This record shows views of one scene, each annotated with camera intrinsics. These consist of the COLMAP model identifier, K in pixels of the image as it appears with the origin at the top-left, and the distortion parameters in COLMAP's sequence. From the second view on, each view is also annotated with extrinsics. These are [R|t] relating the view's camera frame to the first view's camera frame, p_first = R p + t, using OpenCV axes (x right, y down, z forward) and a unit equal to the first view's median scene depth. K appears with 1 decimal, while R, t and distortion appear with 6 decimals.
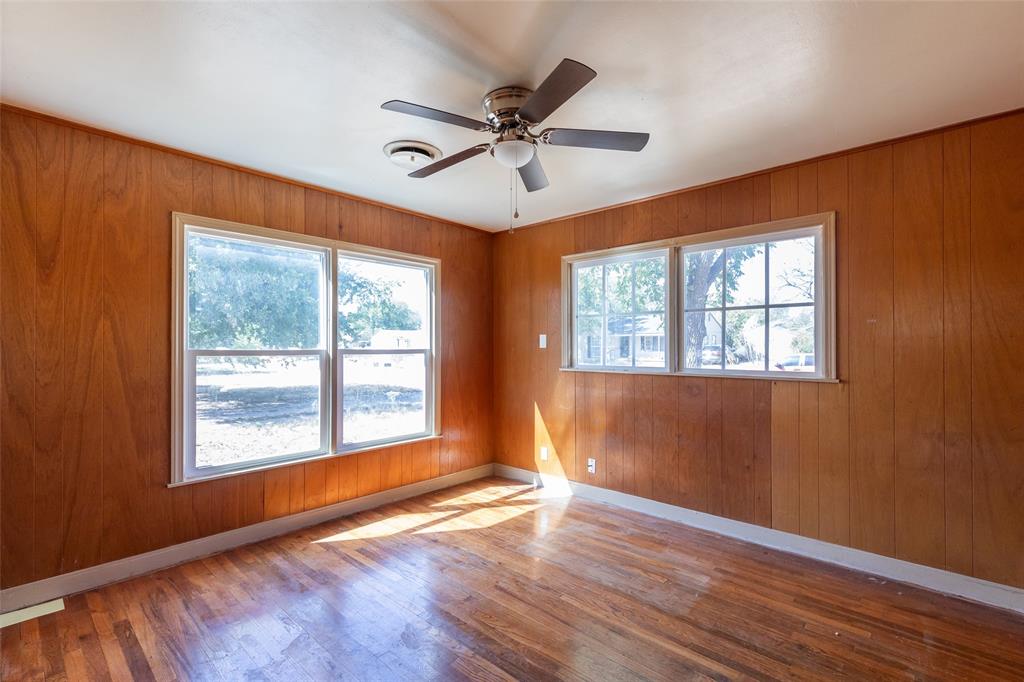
lens RADIAL K [[466.2, 0, 512.9], [0, 466.2, 343.3], [0, 0, 1]] dist [0.011646, 0.000182]
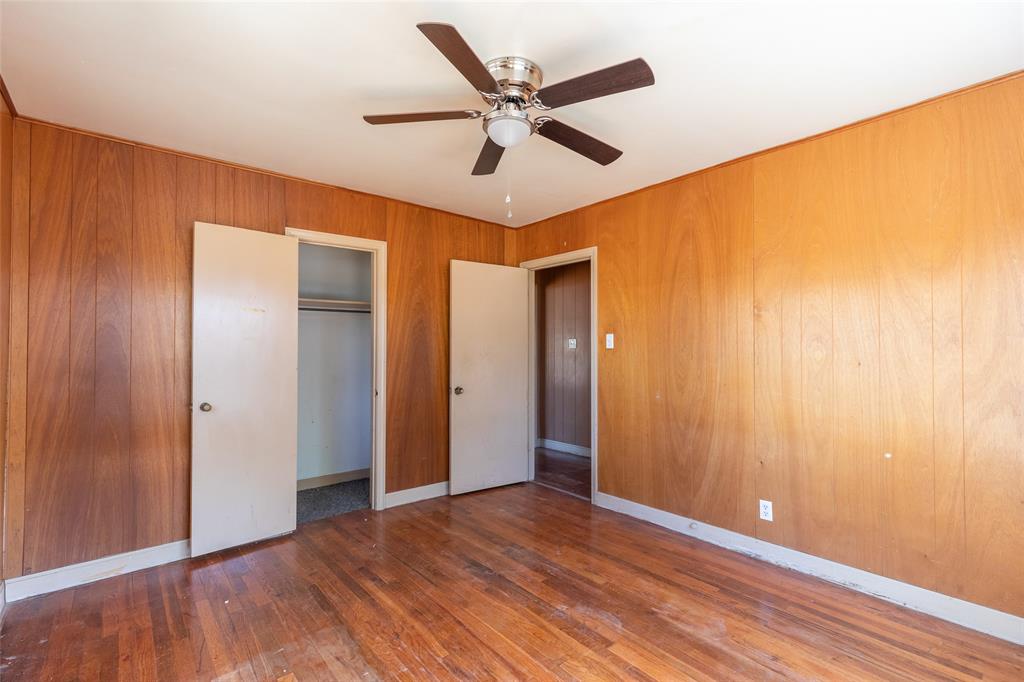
lens RADIAL K [[466.2, 0, 512.9], [0, 466.2, 343.3], [0, 0, 1]] dist [0.011646, 0.000182]
pose [[-0.991198, 0.001622, 0.132379, -0.135142], [-0.000329, 0.999892, -0.014720, 0.016911], [-0.132389, -0.014634, -0.991090, 2.014053]]
